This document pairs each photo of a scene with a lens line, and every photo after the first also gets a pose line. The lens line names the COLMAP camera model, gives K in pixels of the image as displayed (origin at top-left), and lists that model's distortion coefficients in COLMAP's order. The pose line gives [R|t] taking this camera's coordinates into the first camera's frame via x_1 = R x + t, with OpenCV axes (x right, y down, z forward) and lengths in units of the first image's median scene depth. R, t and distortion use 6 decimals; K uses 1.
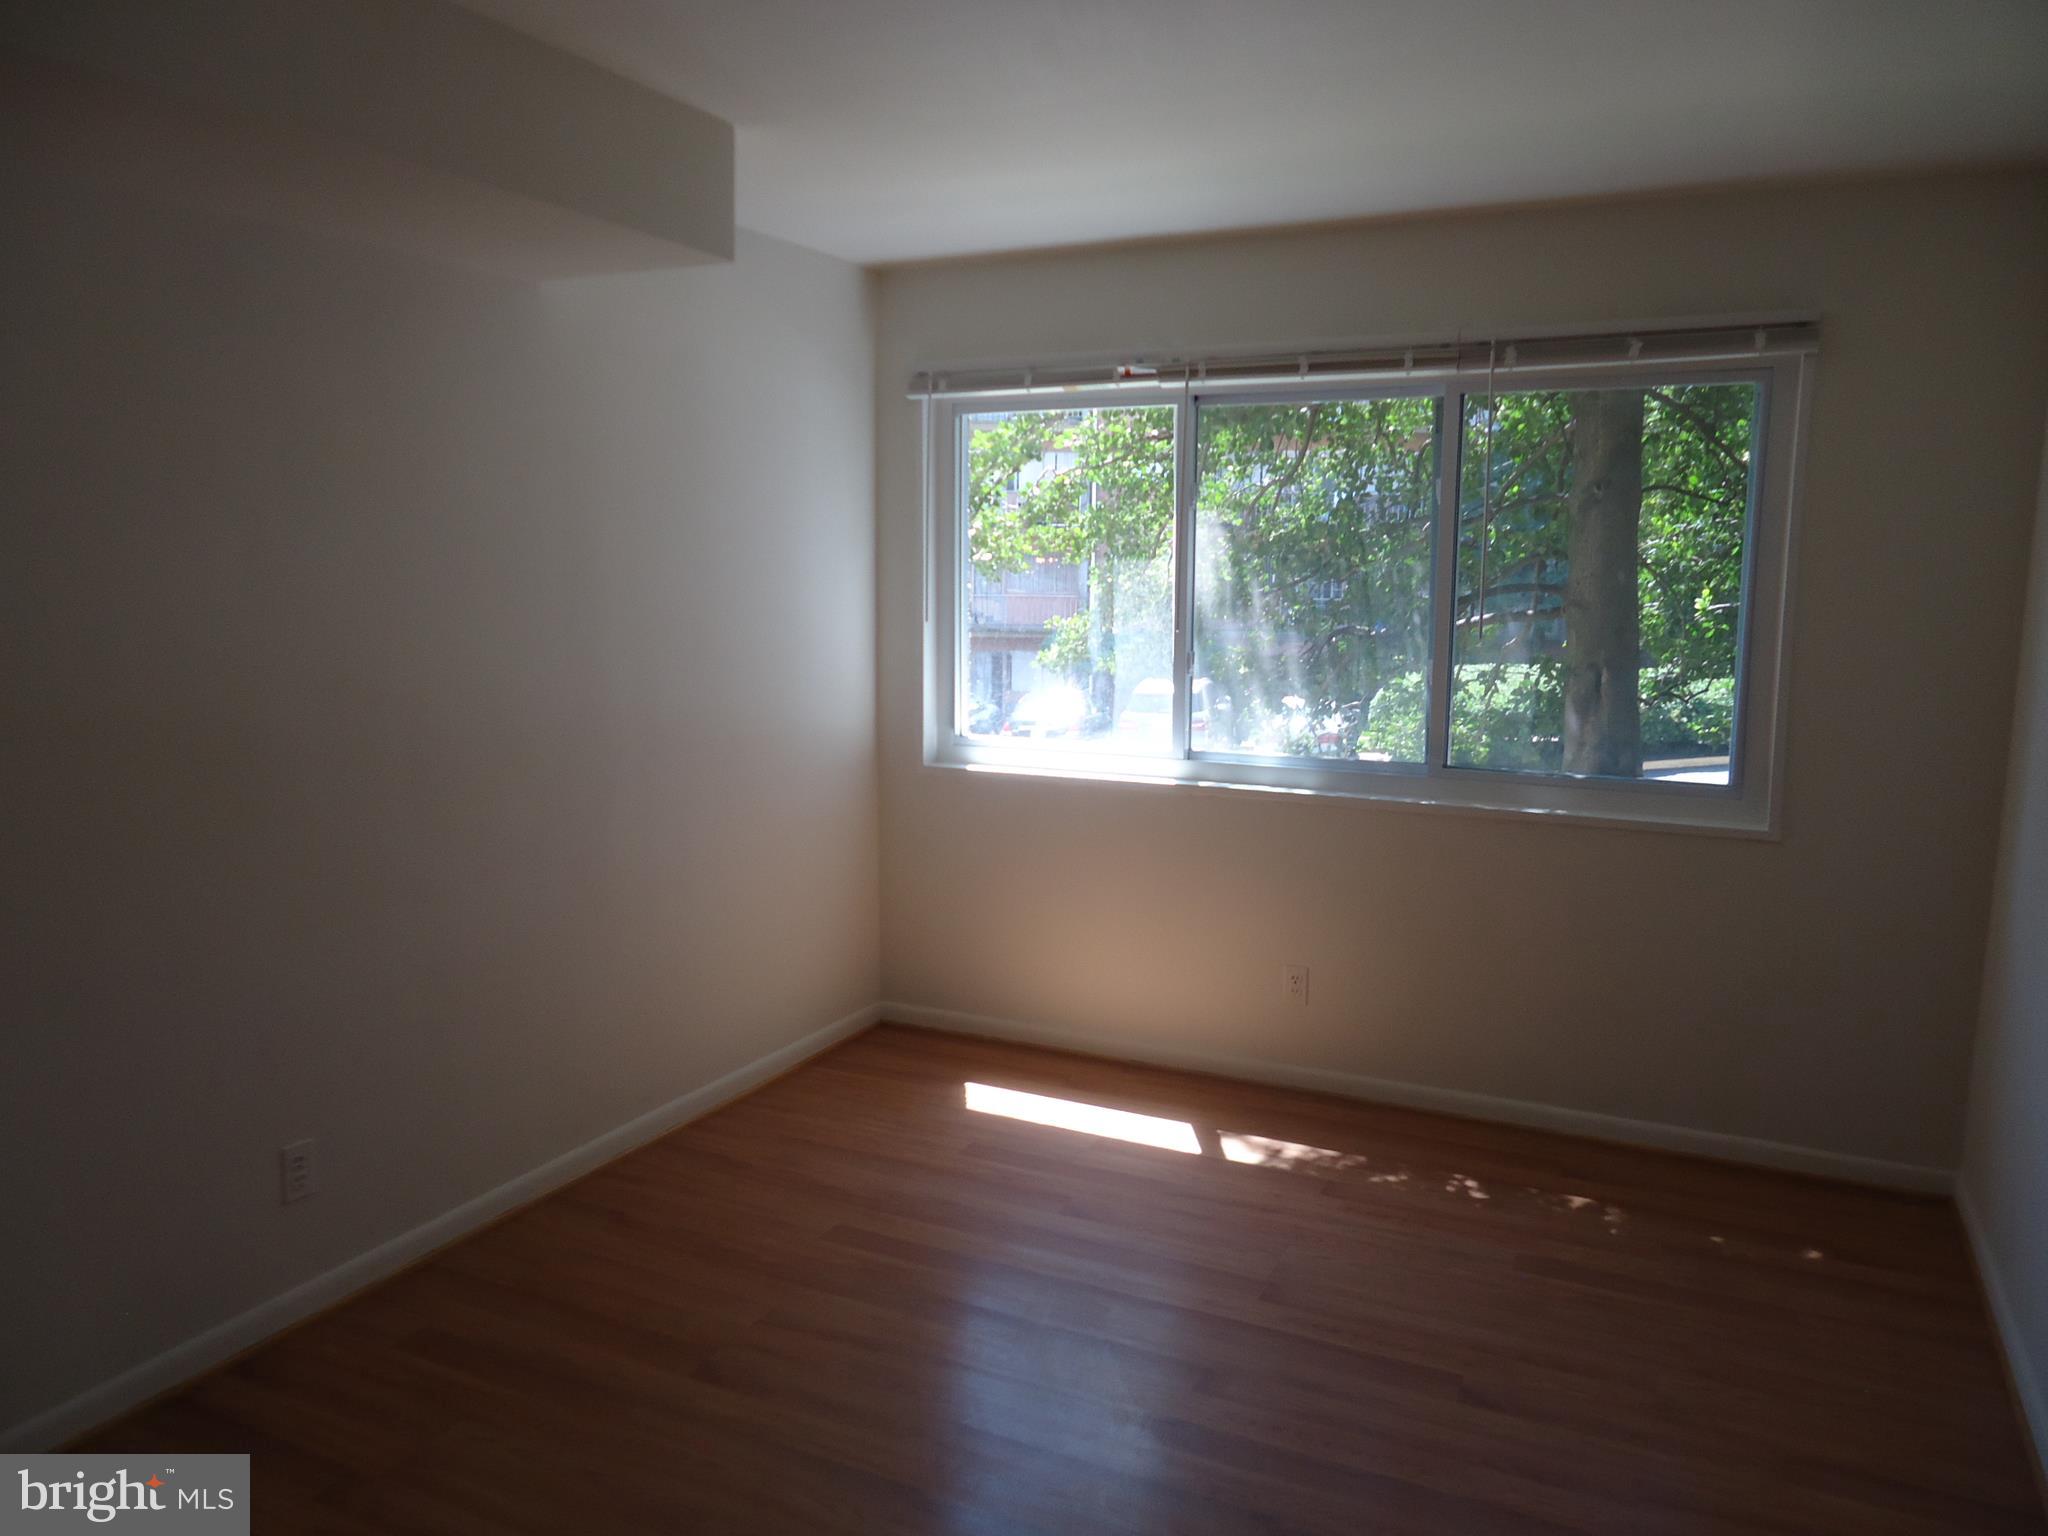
lens RADIAL K [[1523.7, 0, 1035.6], [0, 1523.7, 762.3], [0, 0, 1]] dist [-0.011586, -0.000063]
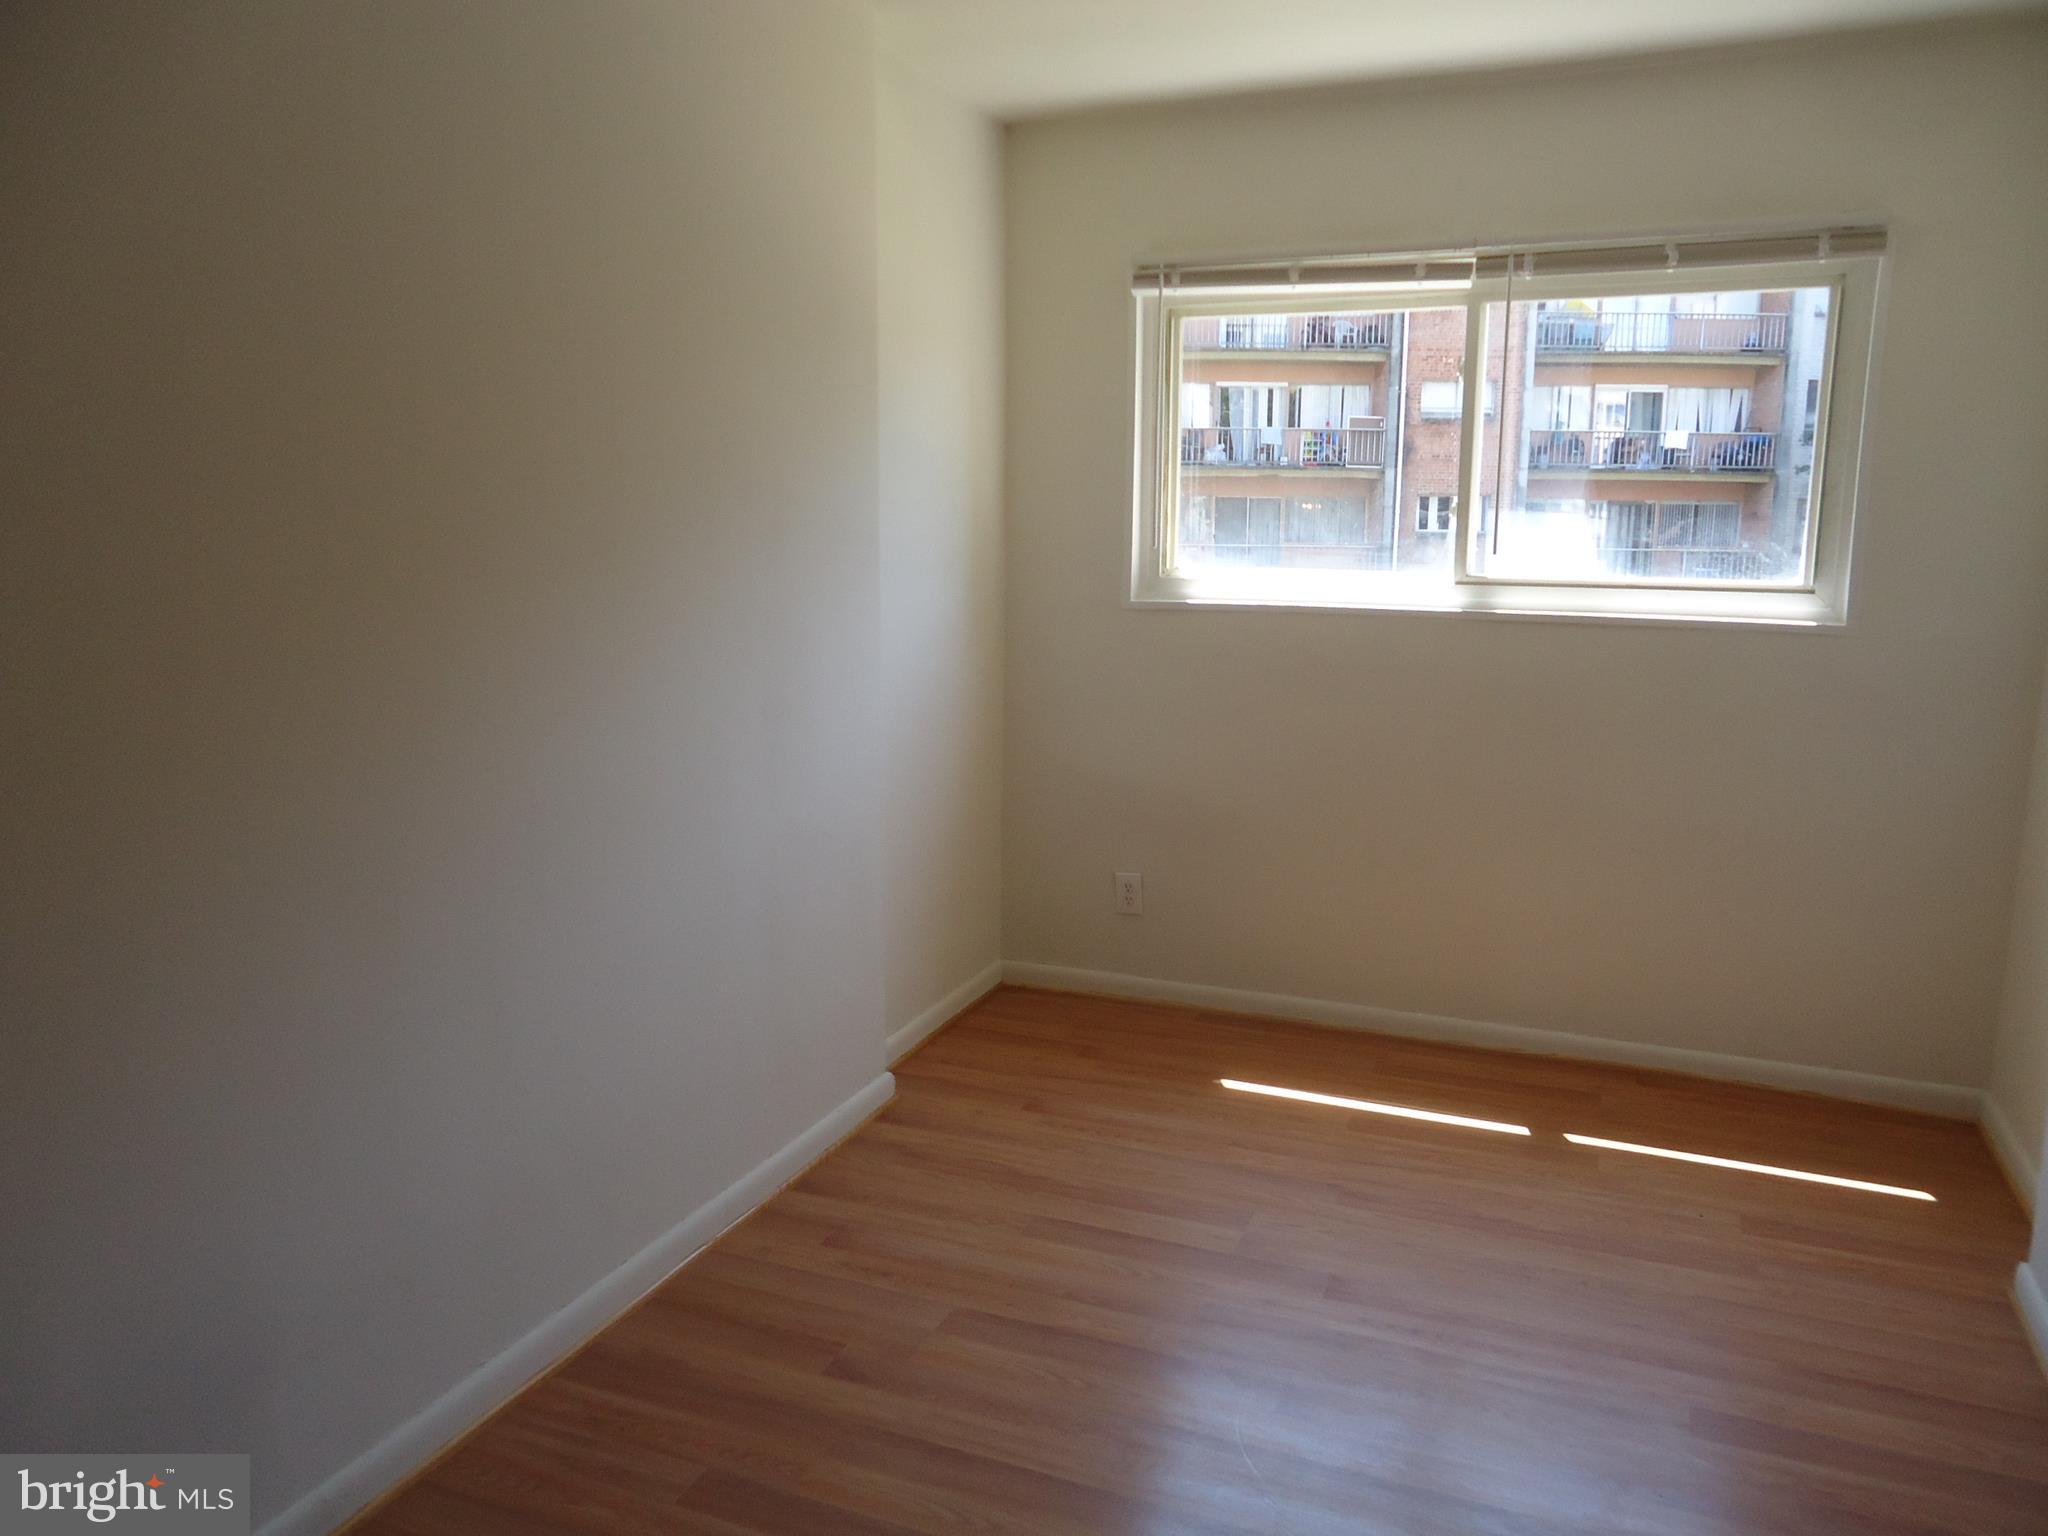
lens RADIAL K [[1523.7, 0, 1014.9], [0, 1523.7, 775.8], [0, 0, 1]] dist [-0.011586, -0.000063]
pose [[0.996303, -0.017488, 0.084106, -0.183542], [0.012254, 0.997979, 0.062347, -0.014563], [-0.085027, -0.061086, 0.994504, 0.095231]]
